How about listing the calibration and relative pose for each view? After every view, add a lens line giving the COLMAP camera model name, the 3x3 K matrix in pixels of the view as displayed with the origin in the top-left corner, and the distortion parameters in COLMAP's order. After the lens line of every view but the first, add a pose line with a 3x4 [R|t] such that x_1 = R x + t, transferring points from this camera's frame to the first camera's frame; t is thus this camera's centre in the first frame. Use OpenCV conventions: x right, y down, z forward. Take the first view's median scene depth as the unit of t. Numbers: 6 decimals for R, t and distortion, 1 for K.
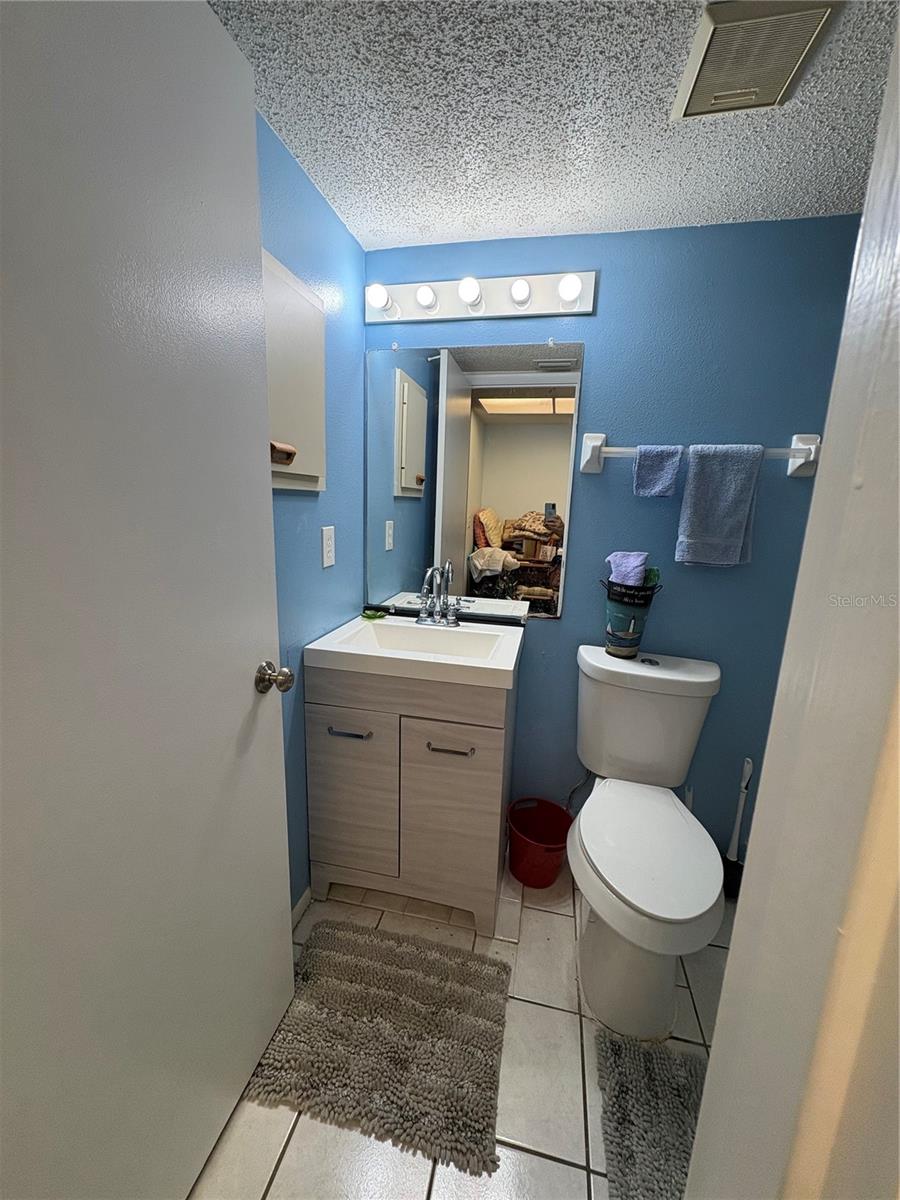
lens RADIAL K [[476.2, 0, 451.2], [0, 476.2, 597.7], [0, 0, 1]] dist [-0.003142, 0.000507]
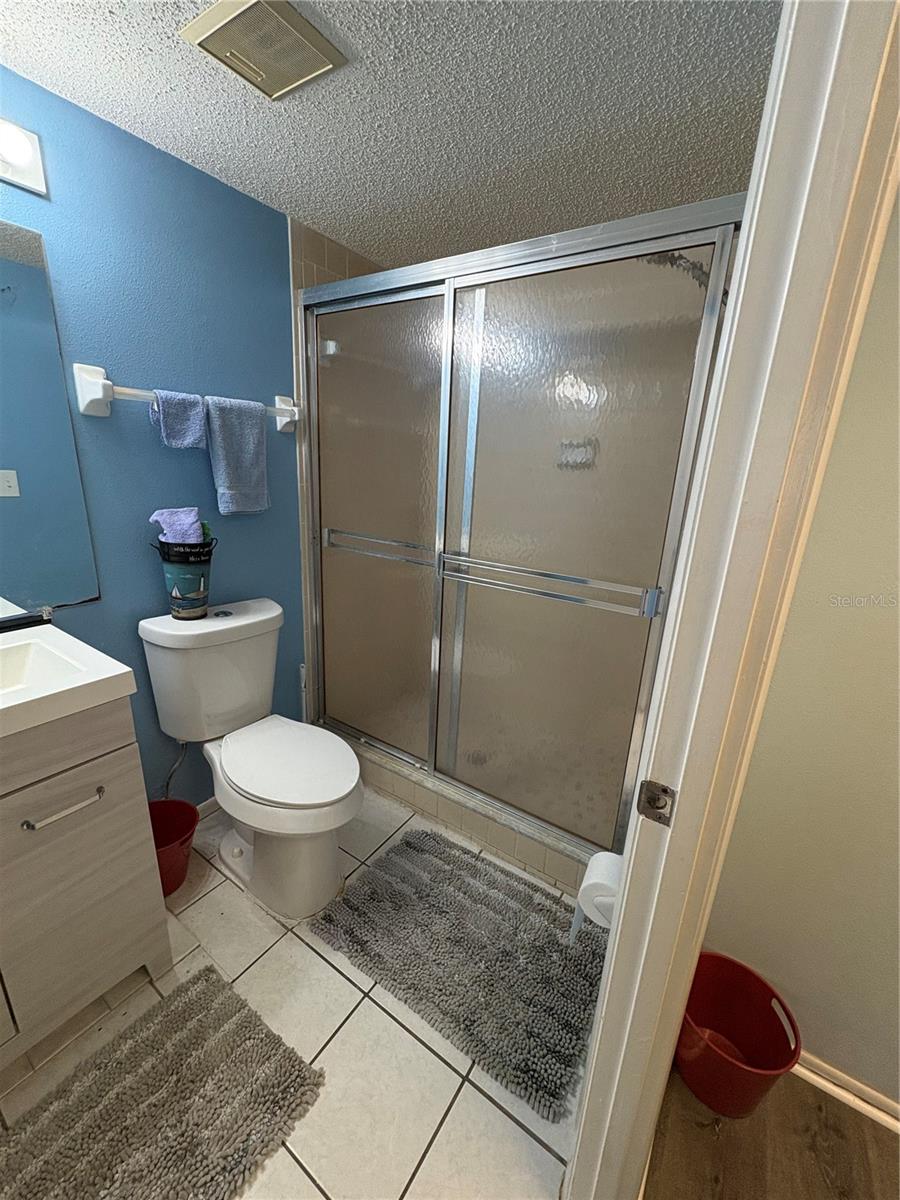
lens RADIAL K [[476.2, 0, 450.7], [0, 476.2, 598.2], [0, 0, 1]] dist [-0.003142, 0.000507]
pose [[0.367588, -0.272227, 0.889253, -0.320064], [0.151852, 0.960934, 0.231400, -0.063174], [-0.917508, 0.049975, 0.394566, 0.148671]]
